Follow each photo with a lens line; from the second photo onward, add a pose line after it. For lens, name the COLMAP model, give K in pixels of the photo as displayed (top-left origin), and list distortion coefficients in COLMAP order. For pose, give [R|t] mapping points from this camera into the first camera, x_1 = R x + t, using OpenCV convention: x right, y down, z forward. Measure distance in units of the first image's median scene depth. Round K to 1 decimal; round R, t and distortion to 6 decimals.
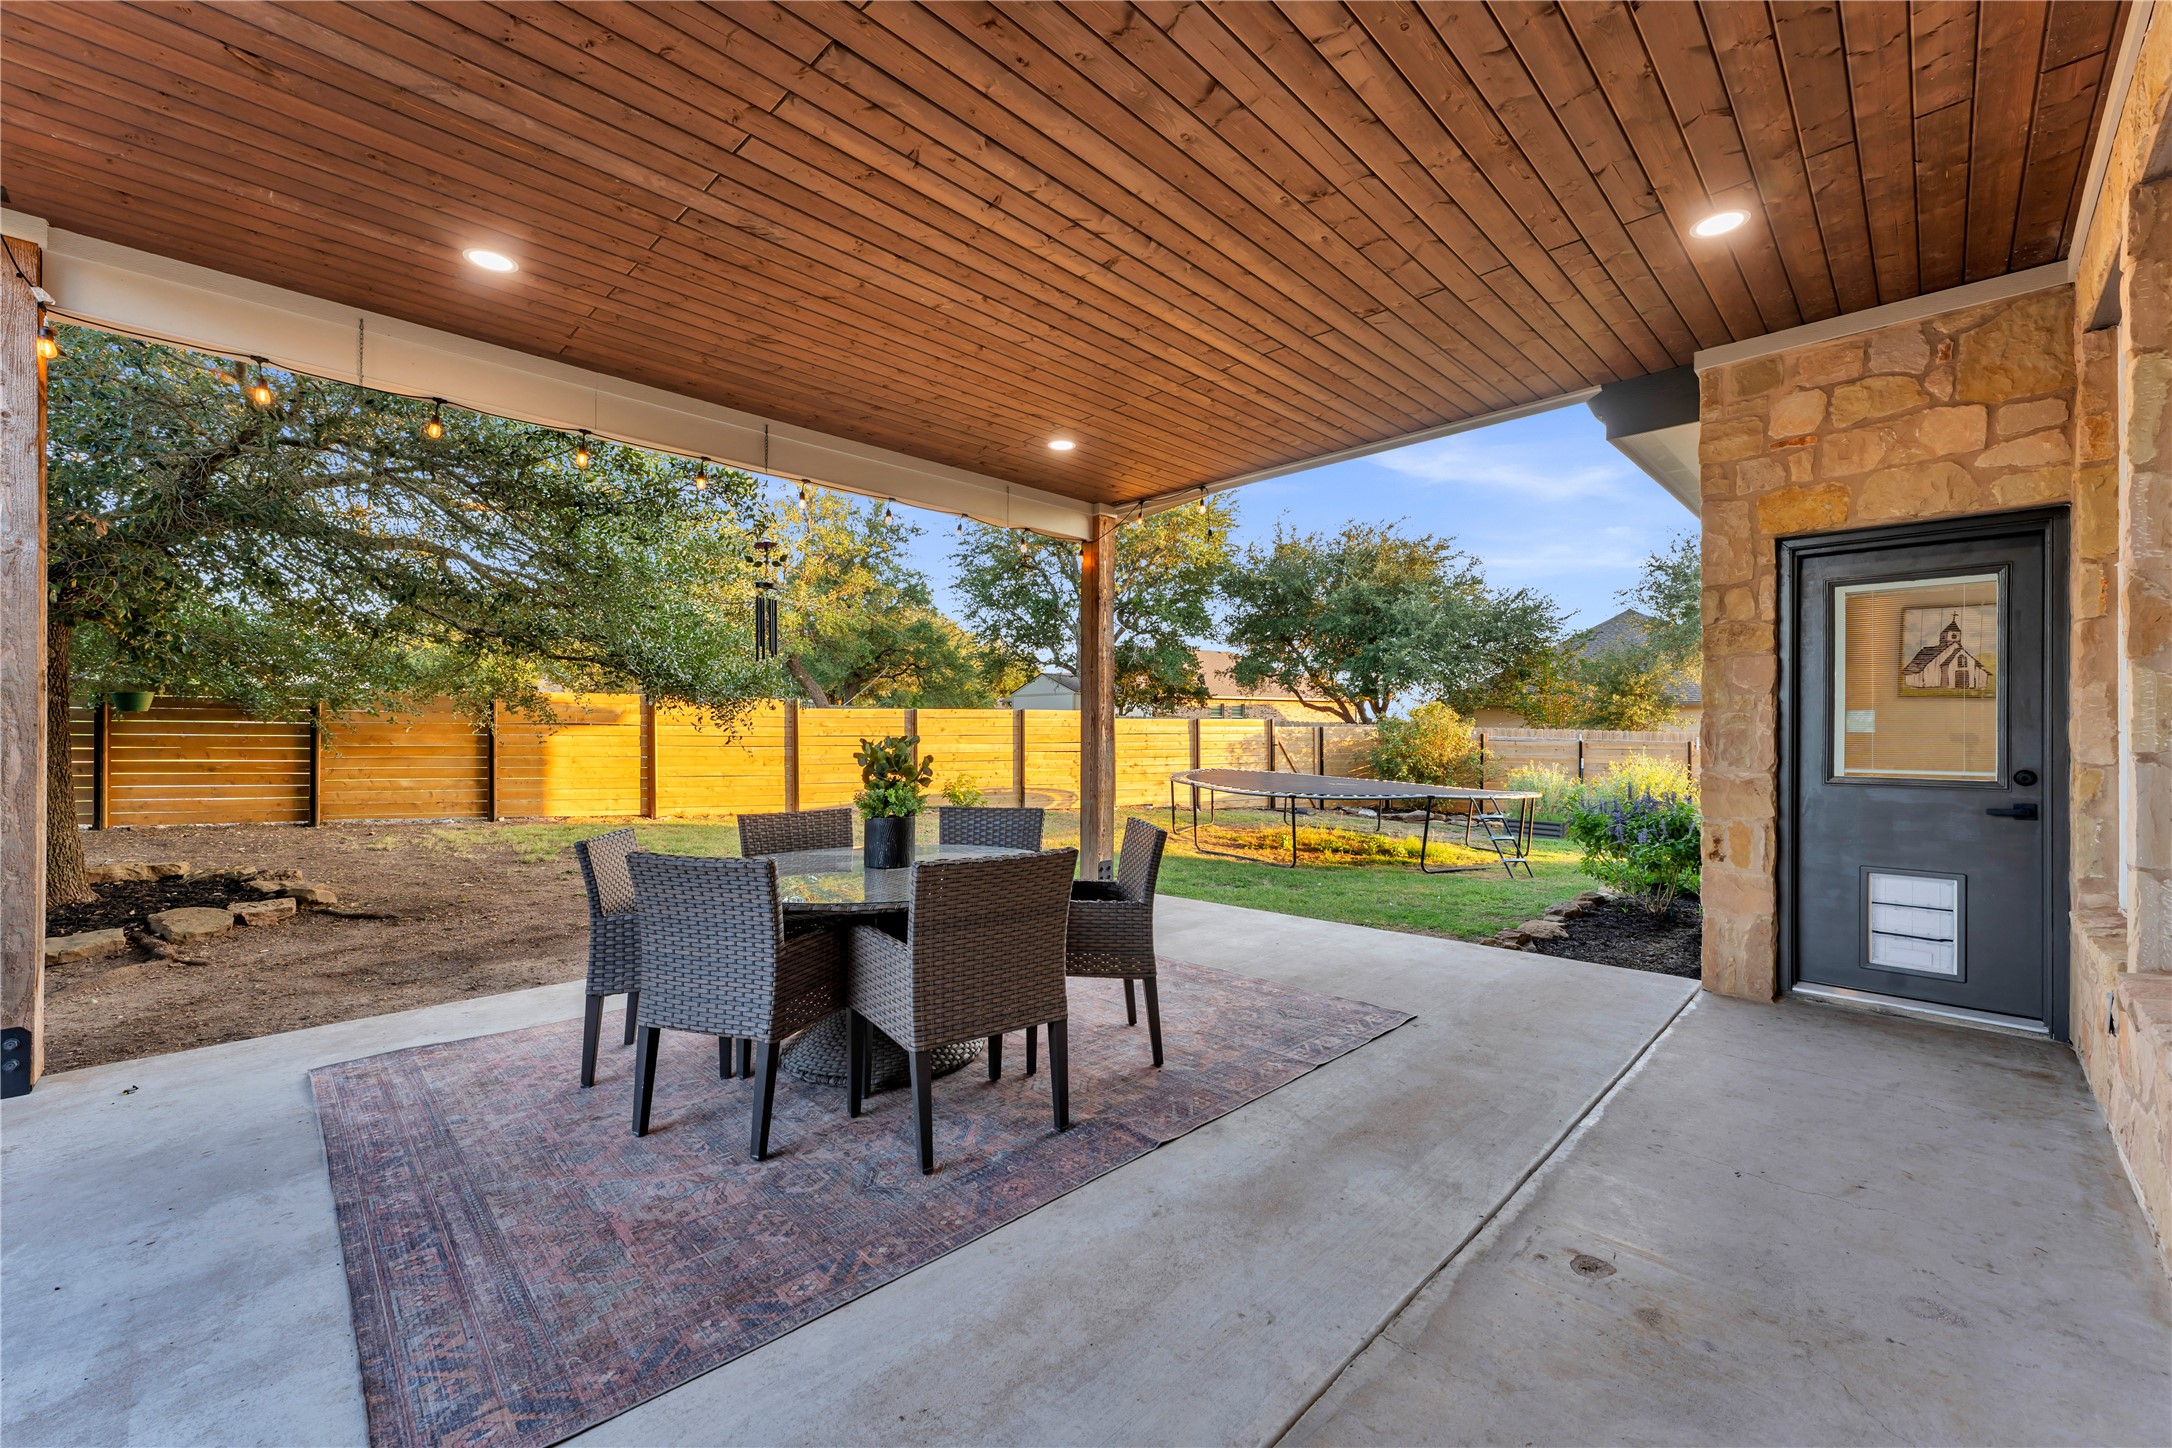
lens RADIAL K [[909.8, 0, 1073.9], [0, 909.8, 721.7], [0, 0, 1]] dist [-0.000020, 0.000185]
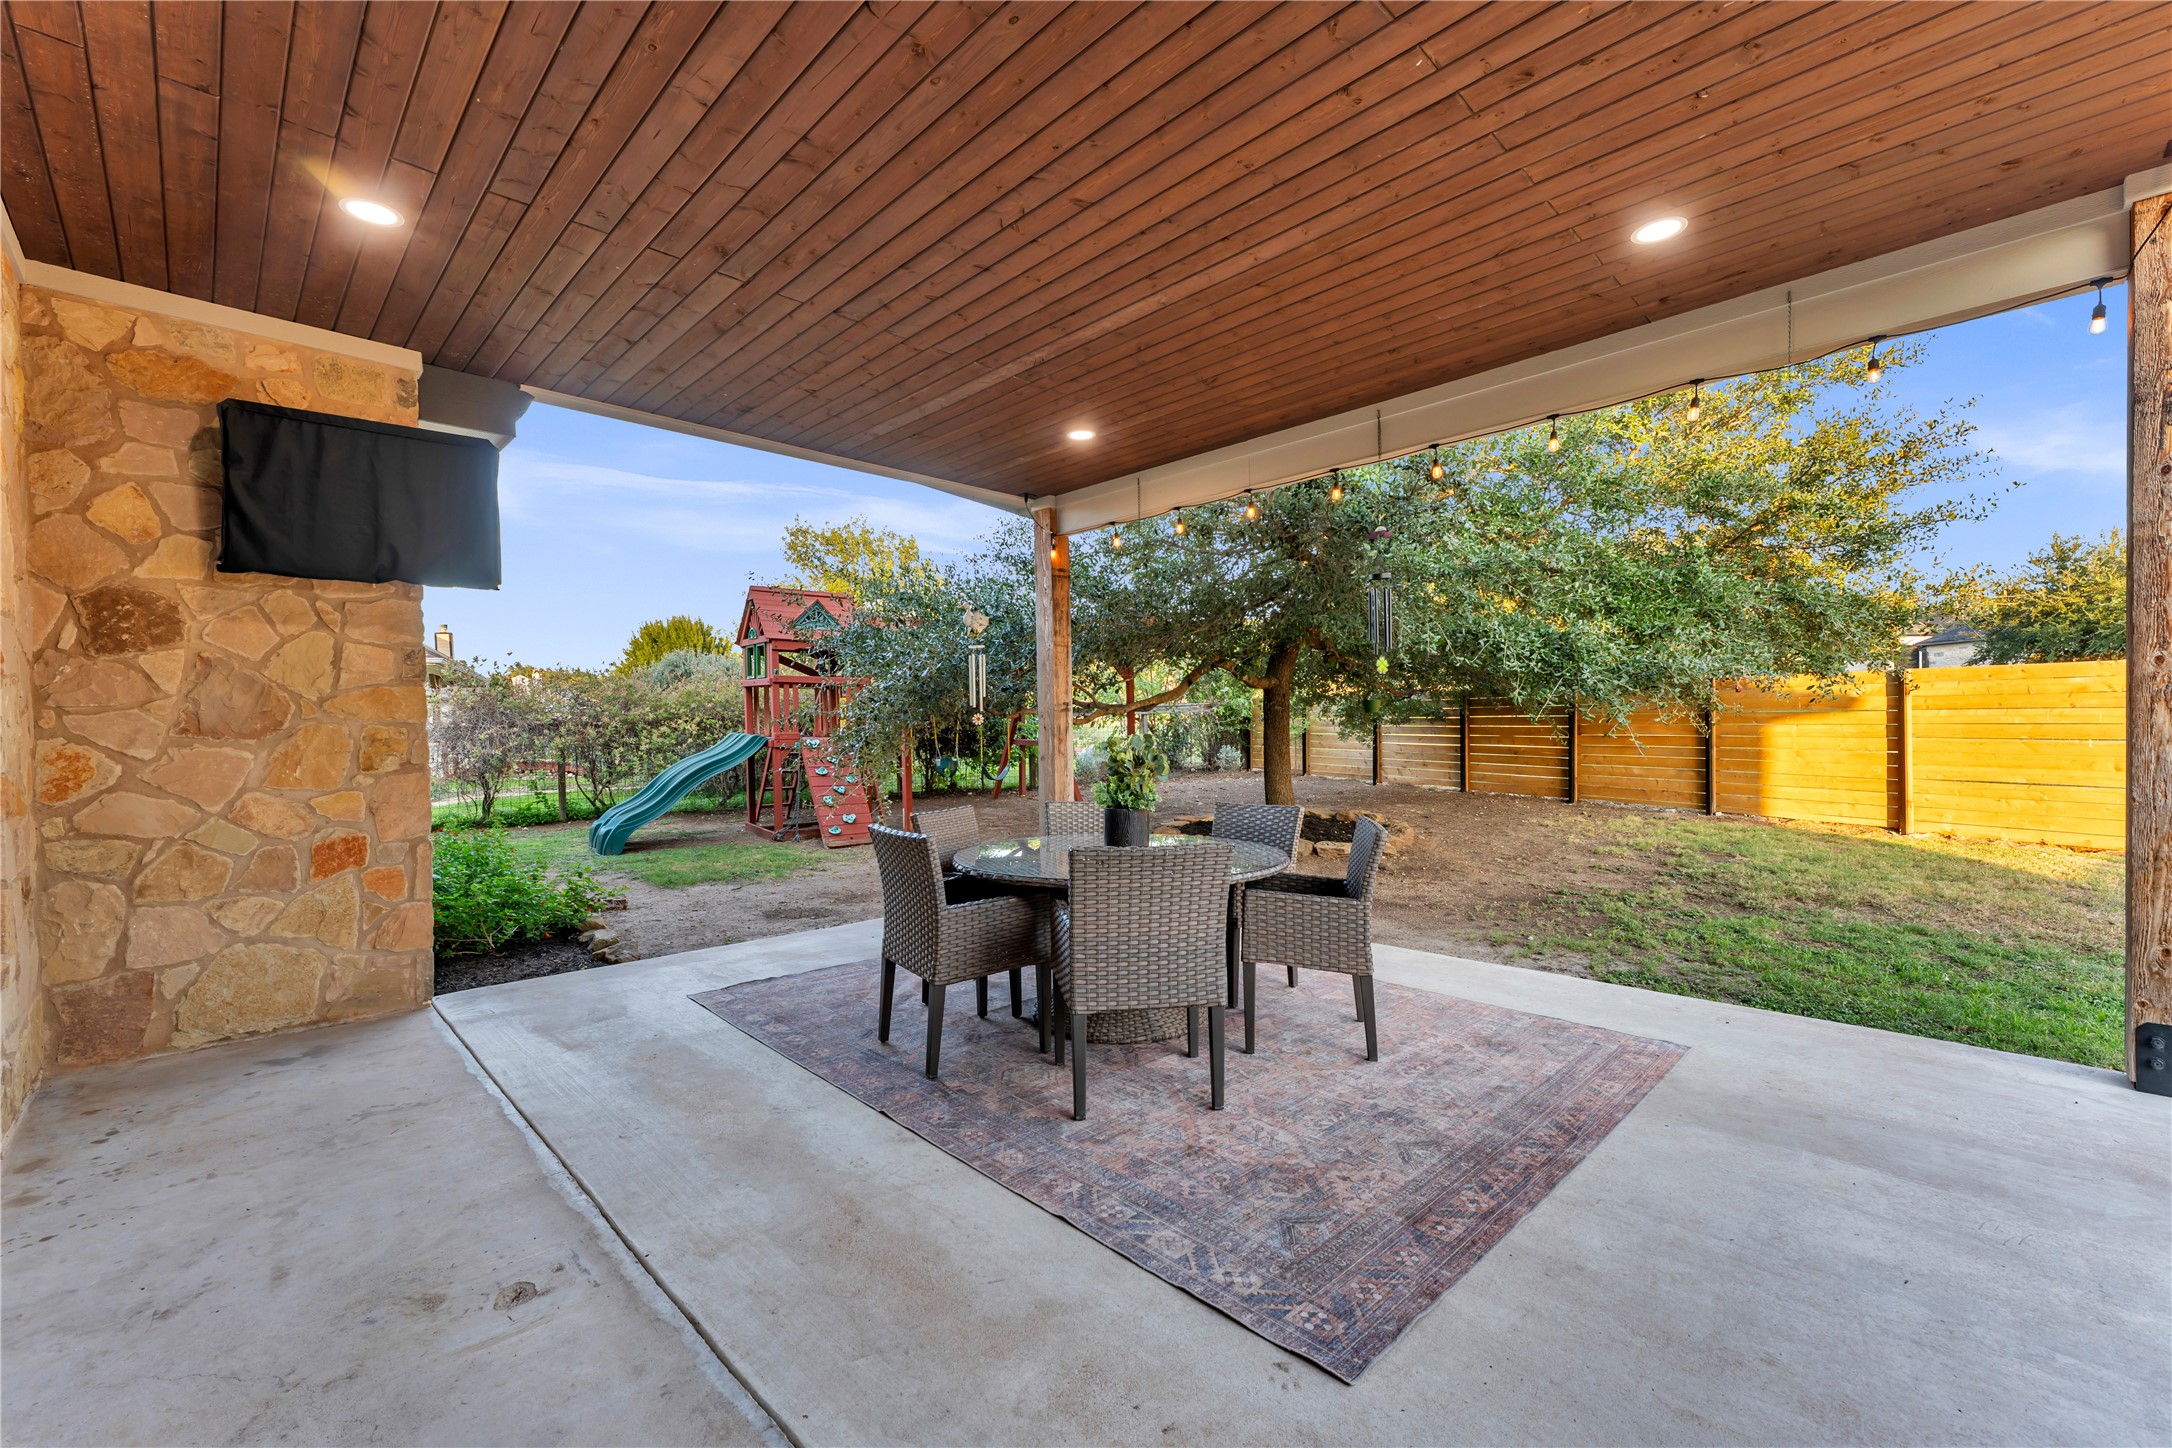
lens RADIAL K [[909.8, 0, 1073.3], [0, 909.8, 735.8], [0, 0, 1]] dist [-0.000020, 0.000185]
pose [[-0.047127, 0.007878, -0.998858, 0.753610], [0.025425, 0.999654, 0.006685, 0.006344], [0.998565, -0.025080, -0.047311, 0.829035]]
